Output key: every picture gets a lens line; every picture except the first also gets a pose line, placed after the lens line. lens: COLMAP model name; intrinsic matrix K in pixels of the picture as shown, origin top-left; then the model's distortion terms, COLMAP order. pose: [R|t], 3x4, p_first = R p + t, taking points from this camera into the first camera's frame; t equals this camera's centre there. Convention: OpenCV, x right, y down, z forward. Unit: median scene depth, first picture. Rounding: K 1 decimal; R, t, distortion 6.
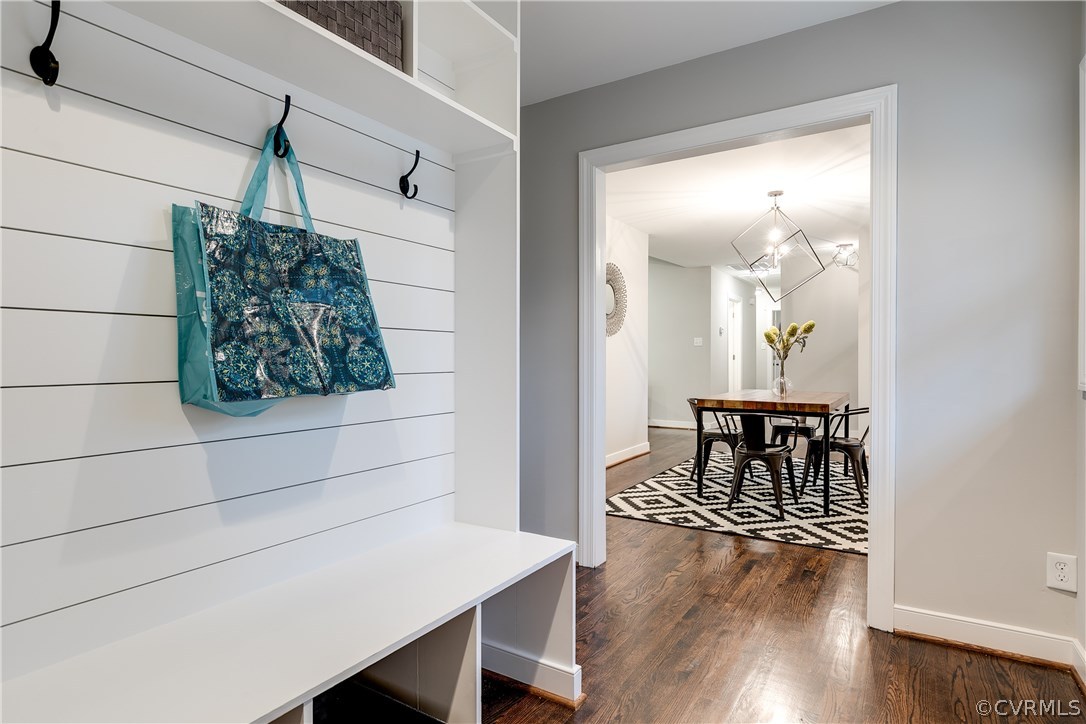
lens RADIAL K [[585.4, 0, 543.0], [0, 585.4, 362.0], [0, 0, 1]] dist [0.000172, 0.000023]
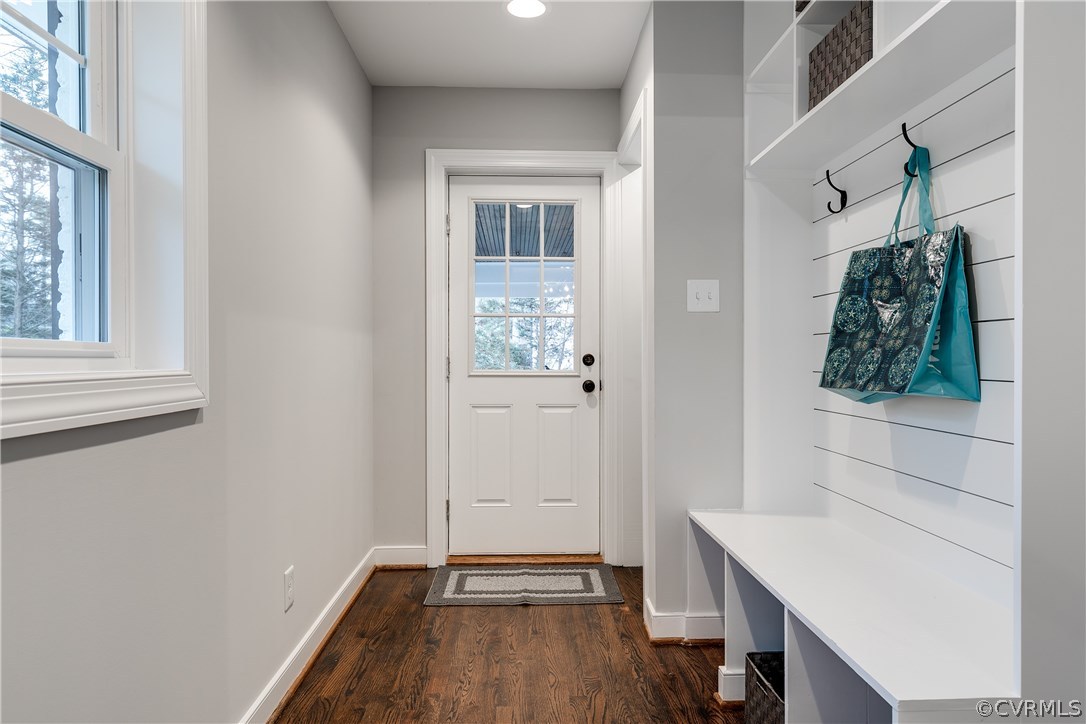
lens RADIAL K [[680.5, 0, 543.0], [0, 680.5, 362.0], [0, 0, 1]] dist [0.000222, 0.000066]
pose [[-0.826685, 0.009144, -0.562591, 0.910810], [0.000531, 0.999880, 0.015470, -0.022138], [0.562665, 0.012490, -0.826591, 1.774337]]
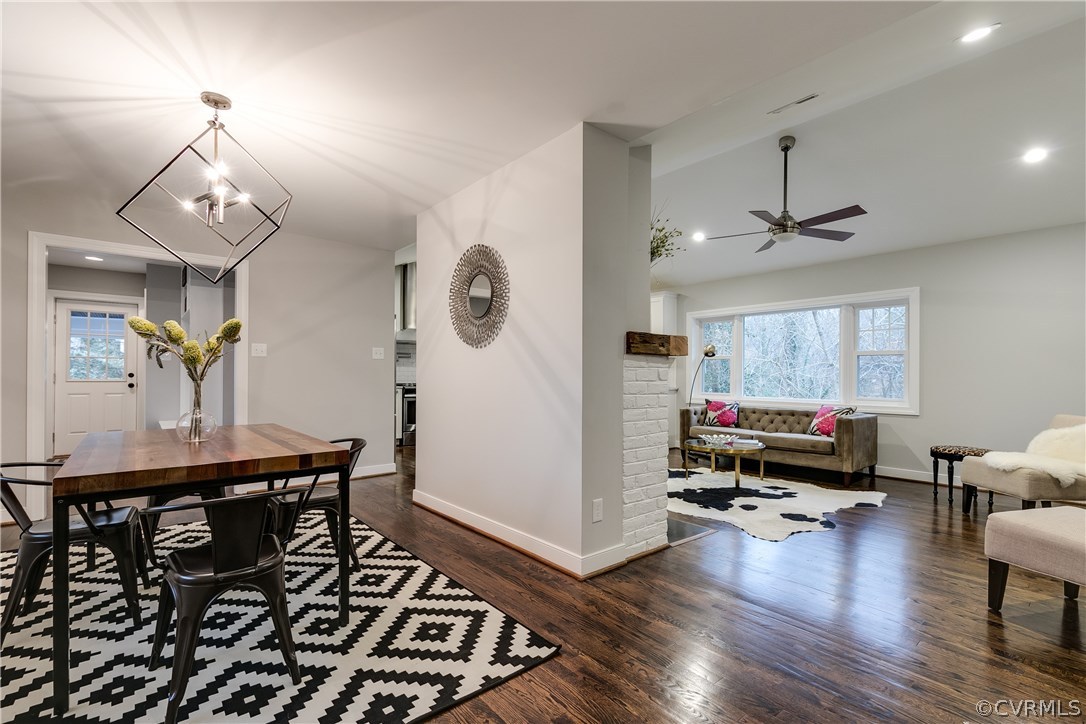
lens RADIAL K [[488.9, 0, 543.1], [0, 488.9, 372.7], [0, 0, 1]] dist [-0.000152, -0.000028]
pose [[-0.302593, -0.002463, -0.953117, 1.950703], [-0.011111, 0.999938, 0.000944, -0.046157], [0.953055, 0.010876, -0.302601, 3.716107]]
